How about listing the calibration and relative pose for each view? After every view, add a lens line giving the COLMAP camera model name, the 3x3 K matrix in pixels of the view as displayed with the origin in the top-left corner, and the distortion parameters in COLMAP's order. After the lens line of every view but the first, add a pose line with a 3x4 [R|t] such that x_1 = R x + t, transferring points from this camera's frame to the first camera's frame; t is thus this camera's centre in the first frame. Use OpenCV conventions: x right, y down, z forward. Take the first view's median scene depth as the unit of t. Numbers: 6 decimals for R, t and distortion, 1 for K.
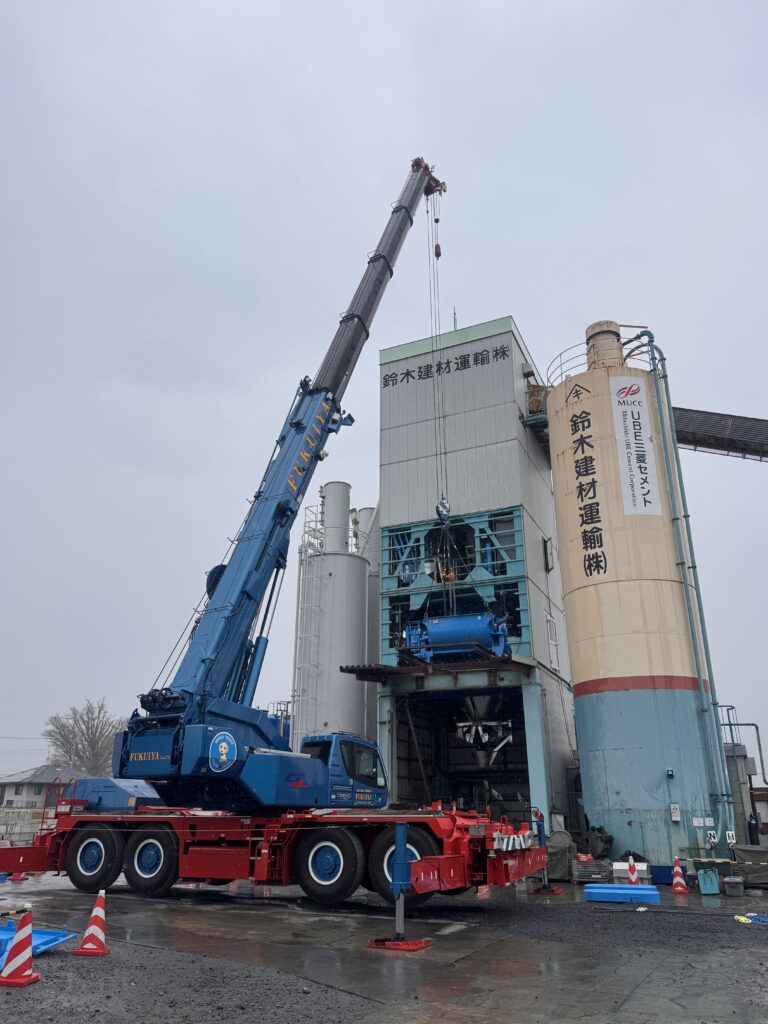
lens RADIAL K [[756.0, 0, 378.8], [0, 756.0, 515.5], [0, 0, 1]] dist [0.166251, -0.311794]
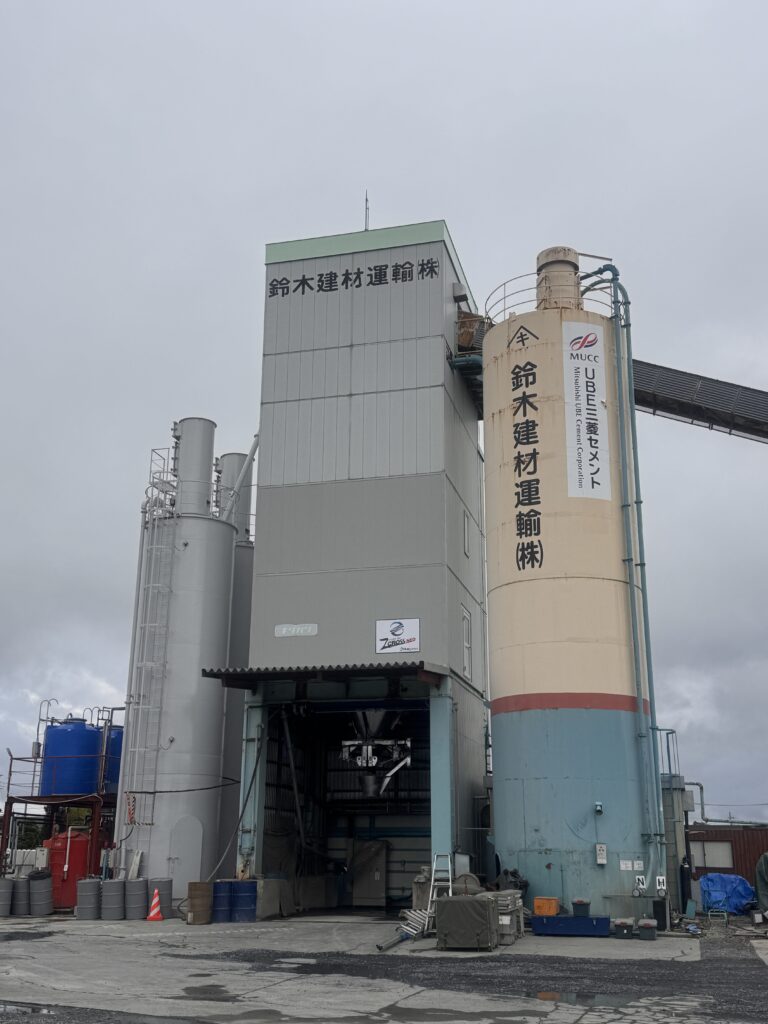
lens RADIAL K [[1079.3, 0, 384.0], [0, 1079.3, 512.0], [0, 0, 1]] dist [0.223850, -0.639663]
pose [[0.985011, 0.054626, 0.163614, -0.056816], [-0.066201, 0.995611, 0.066147, -0.044530], [-0.159283, -0.075987, 0.984304, -0.102215]]
